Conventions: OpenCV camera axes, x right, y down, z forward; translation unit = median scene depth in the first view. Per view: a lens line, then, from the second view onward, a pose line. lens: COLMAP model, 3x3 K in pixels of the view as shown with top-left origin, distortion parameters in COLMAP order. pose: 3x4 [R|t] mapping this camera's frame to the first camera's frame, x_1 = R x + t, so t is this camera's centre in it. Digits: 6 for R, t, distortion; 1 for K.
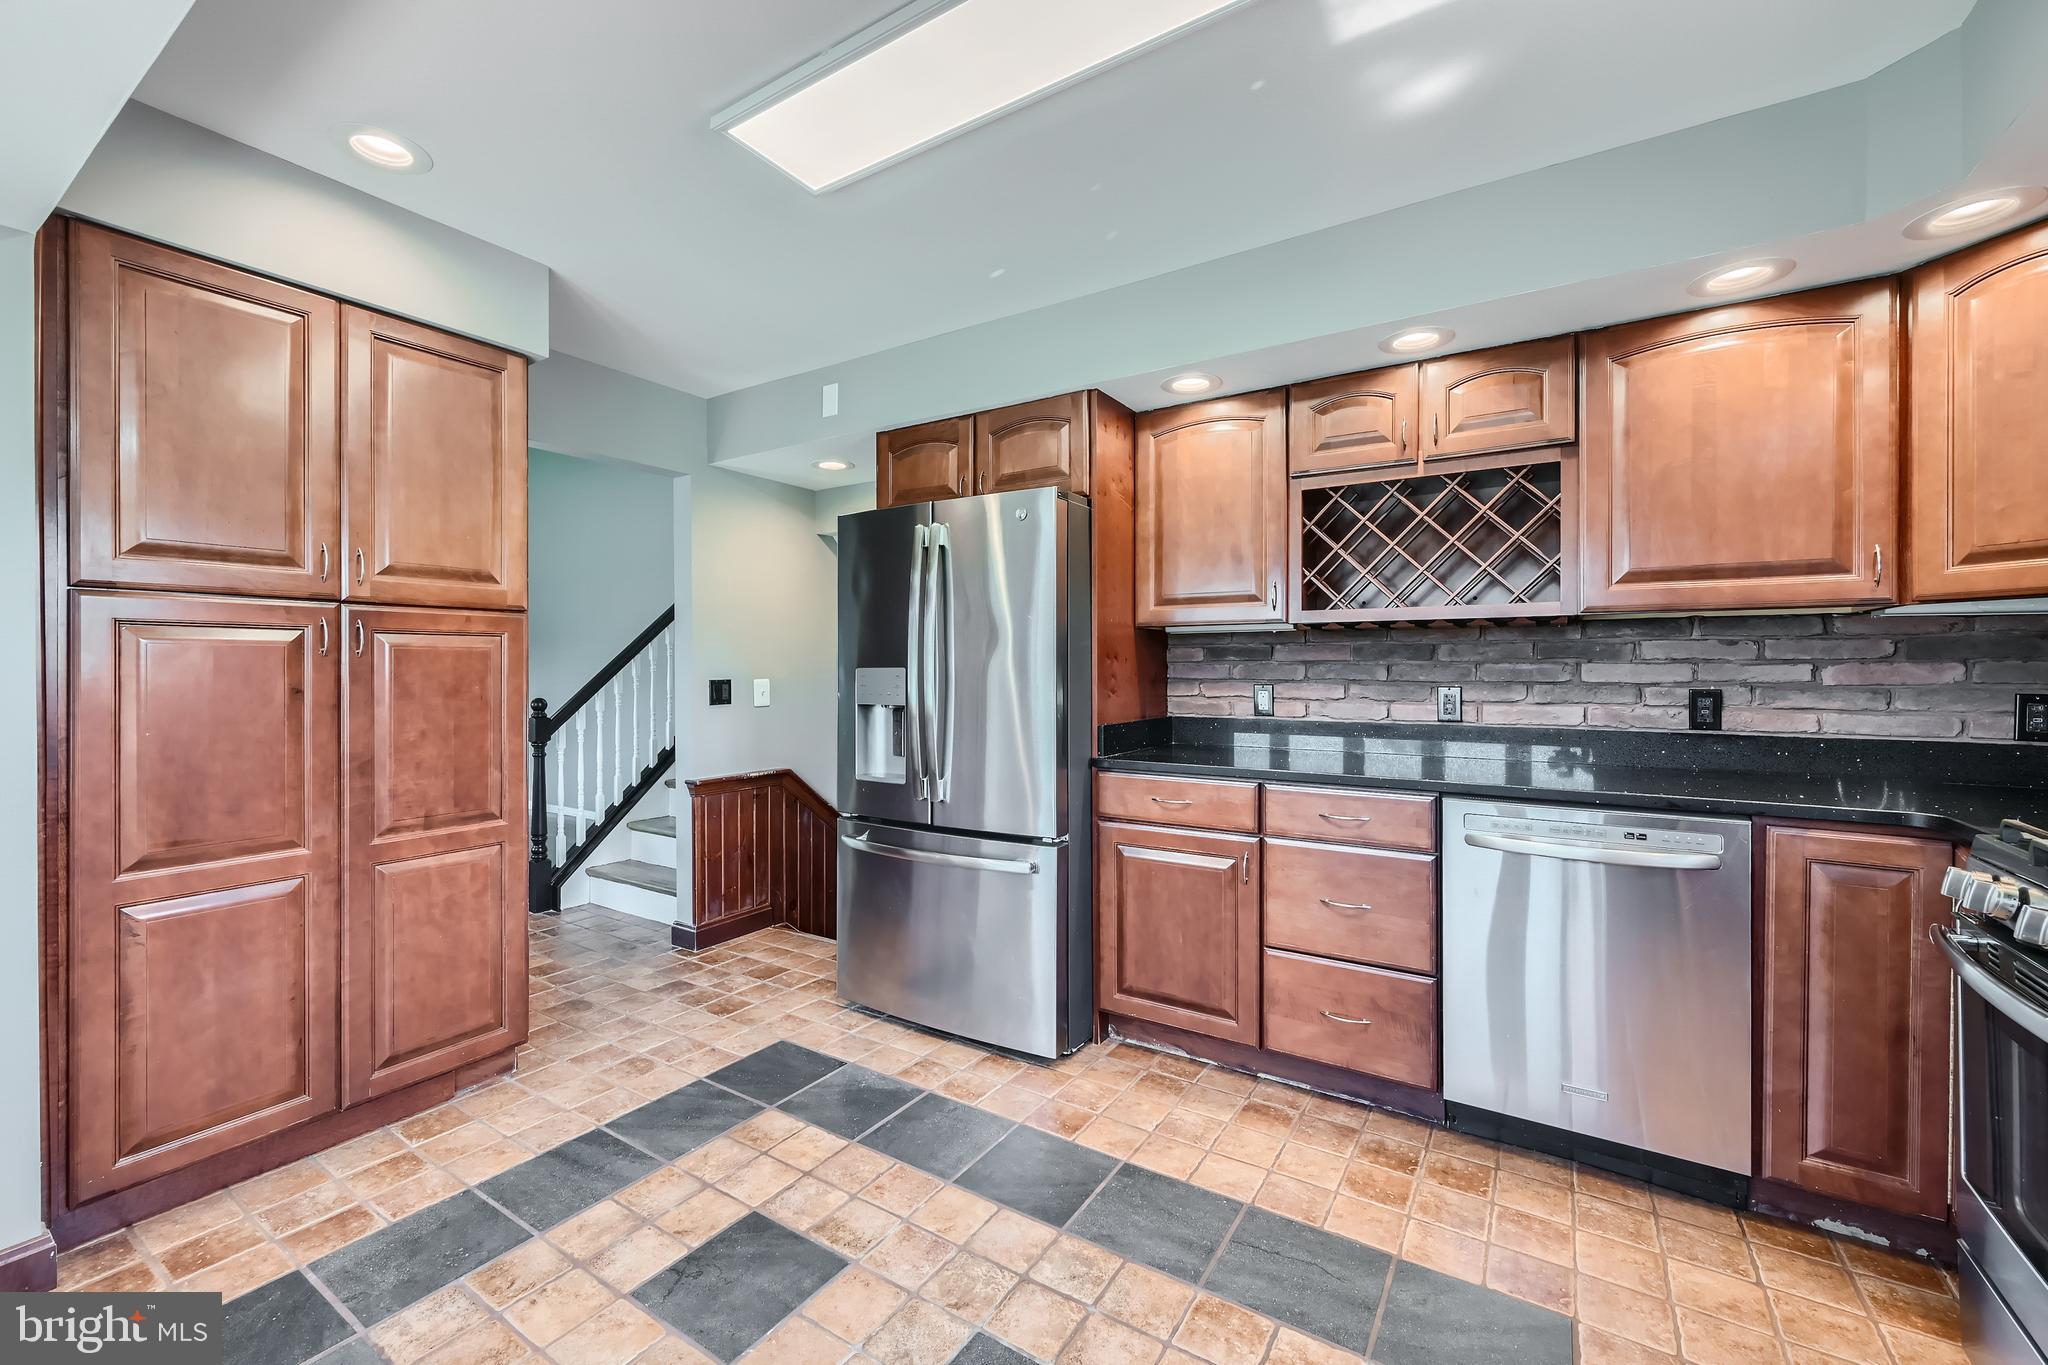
lens RADIAL K [[821.7, 0, 1037.1], [0, 821.7, 669.1], [0, 0, 1]] dist [0.000854, -0.000026]
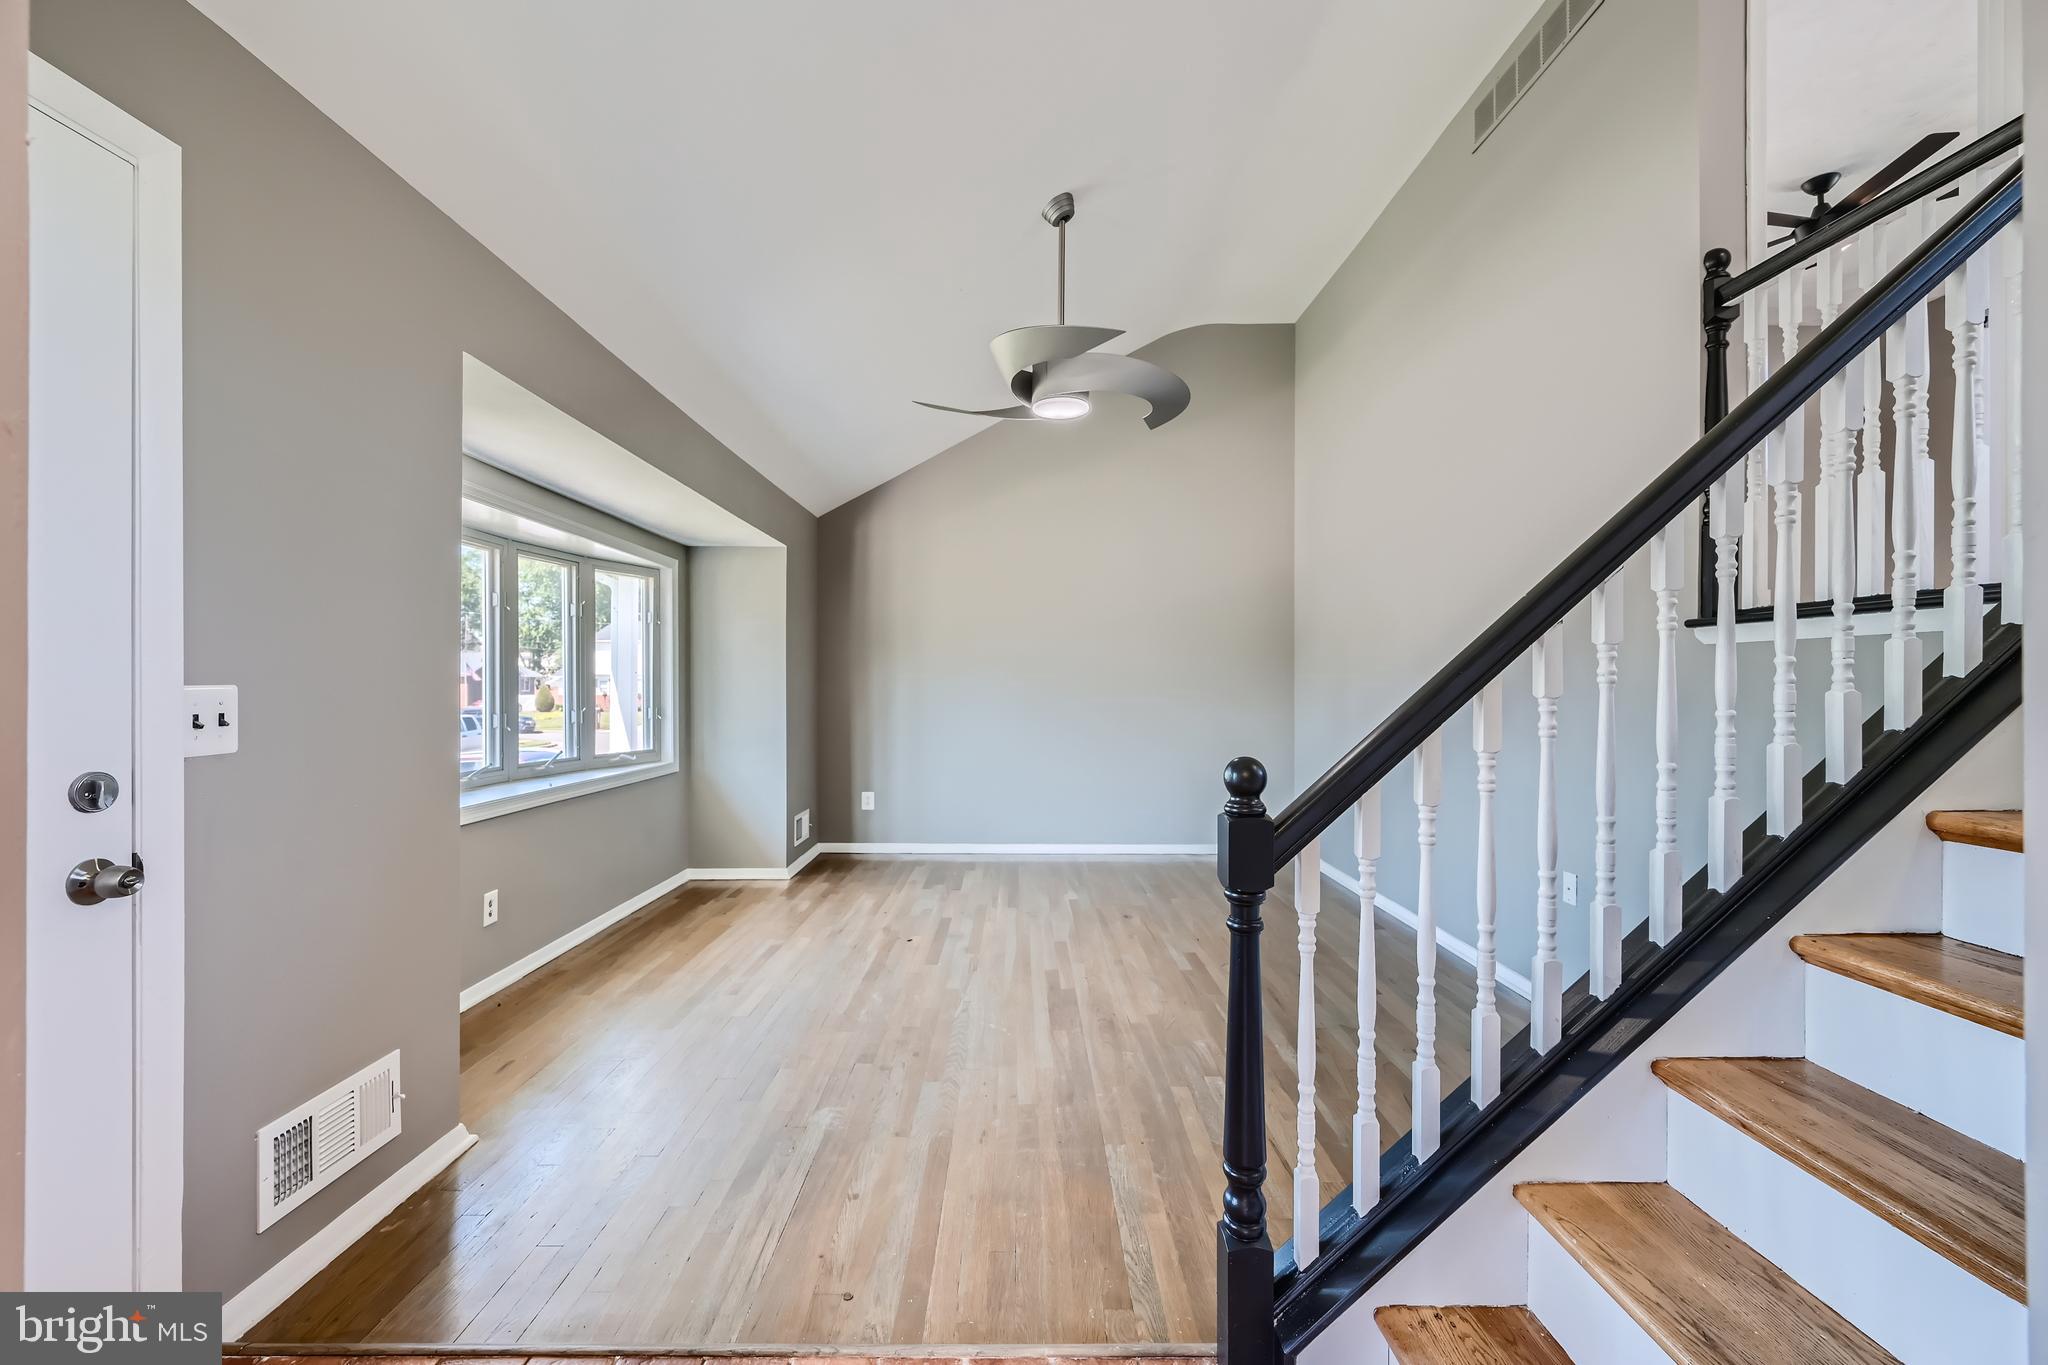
lens RADIAL K [[821.7, 0, 1015.0], [0, 821.7, 682.2], [0, 0, 1]] dist [0.000854, -0.000026]
pose [[0.528467, -0.000987, -0.848953, -0.688430], [-0.005489, 0.999974, -0.004580, 0.010245], [0.848936, 0.007080, 0.528448, 1.385531]]
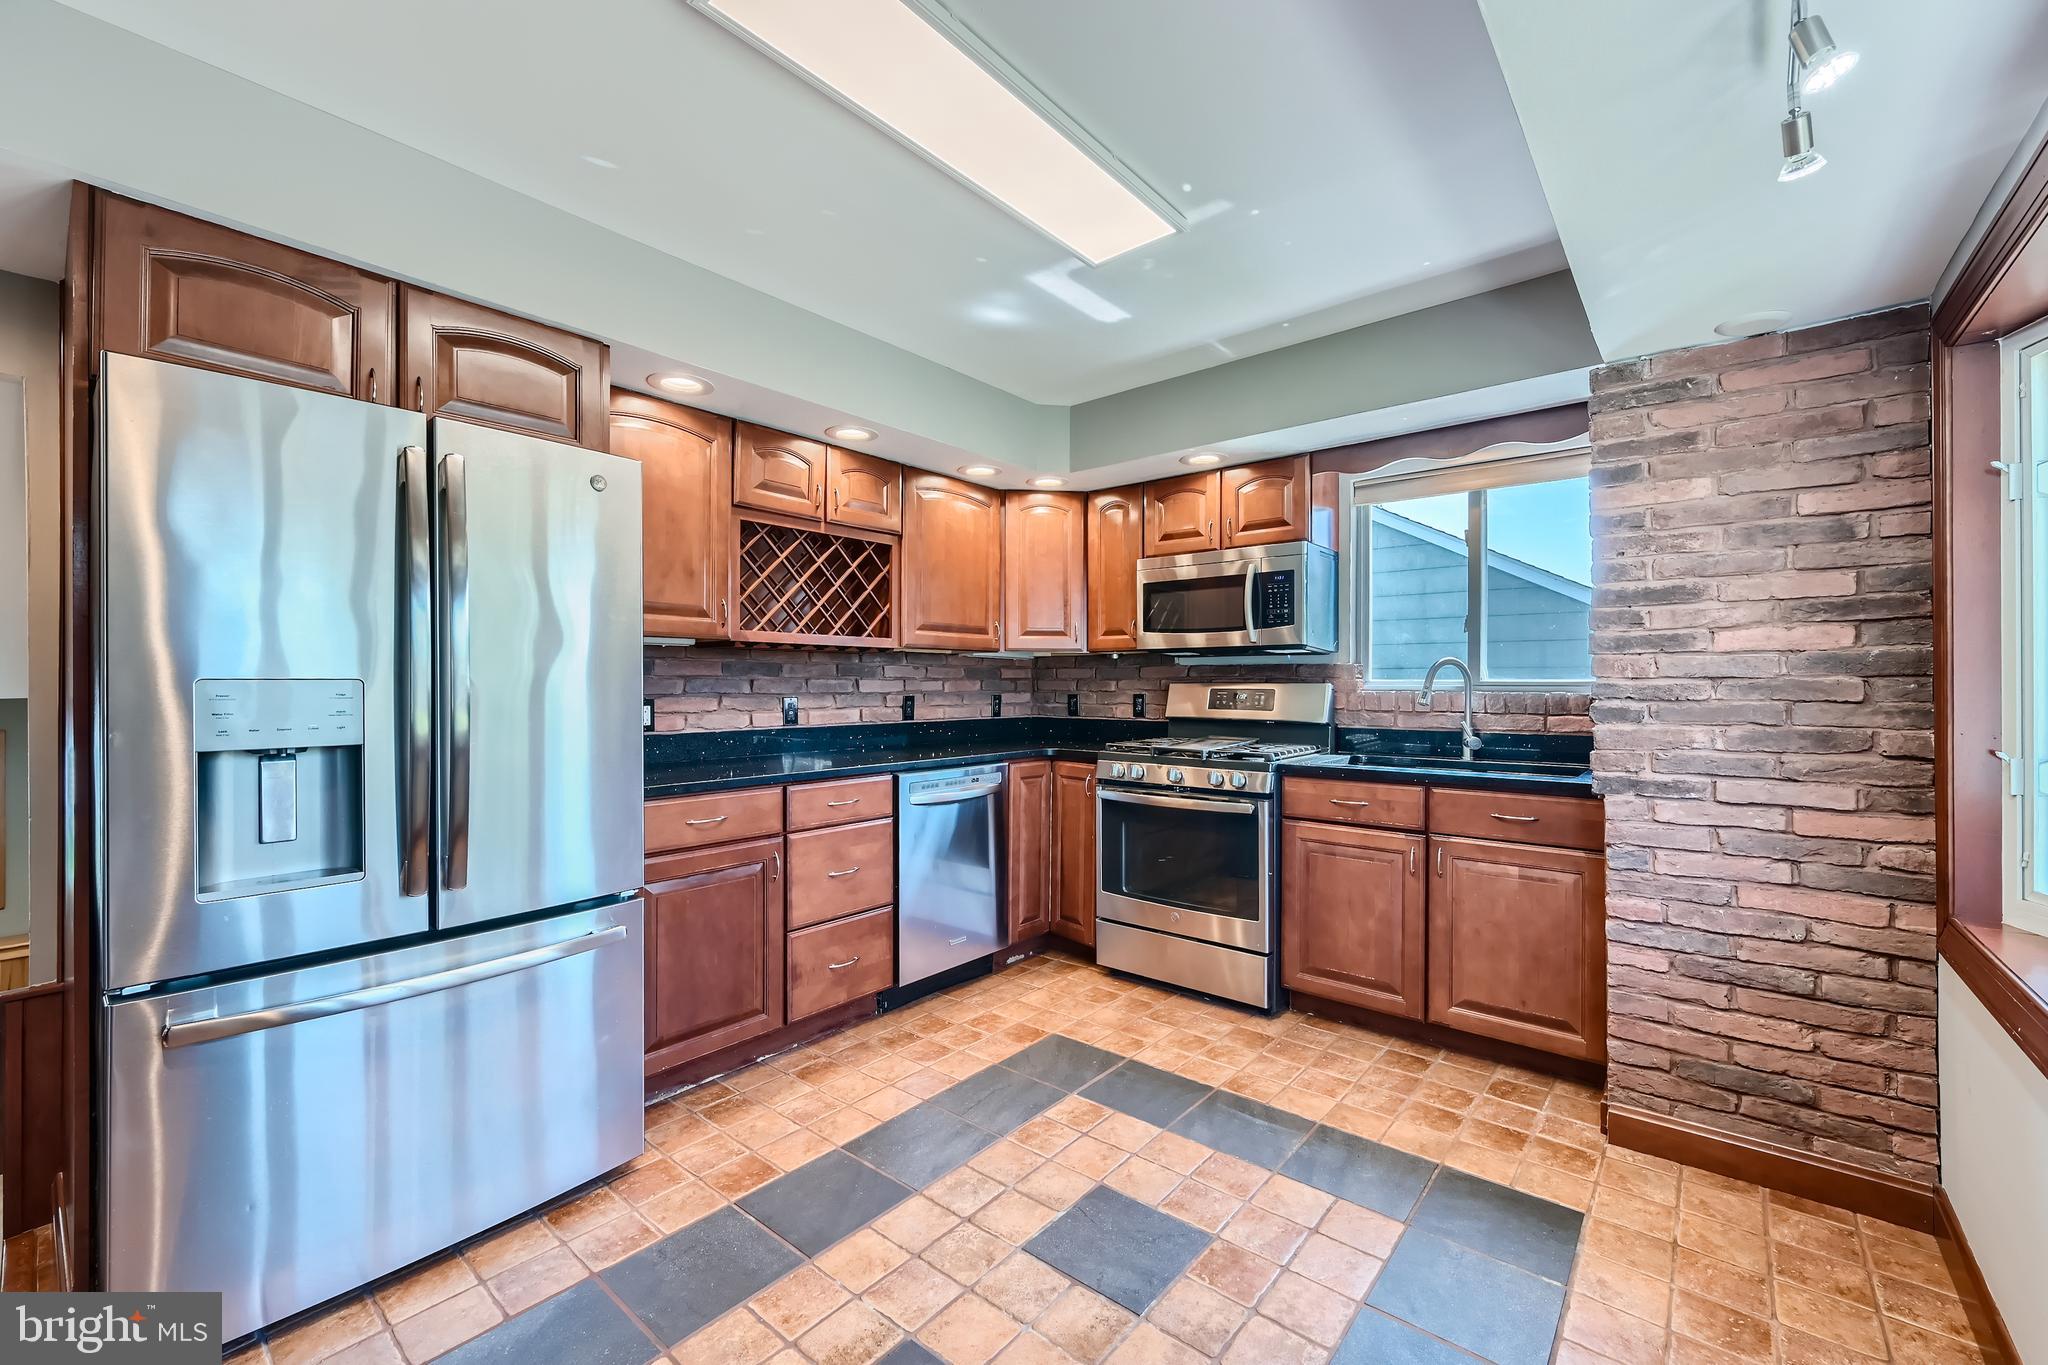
lens RADIAL K [[821.7, 0, 1011.7], [0, 821.7, 689.1], [0, 0, 1]] dist [0.000854, -0.000026]
pose [[0.148563, -0.005677, 0.988887, -0.837985], [0.001743, 0.999983, 0.005479, 0.002350], [-0.988901, 0.000910, 0.148570, 0.574795]]
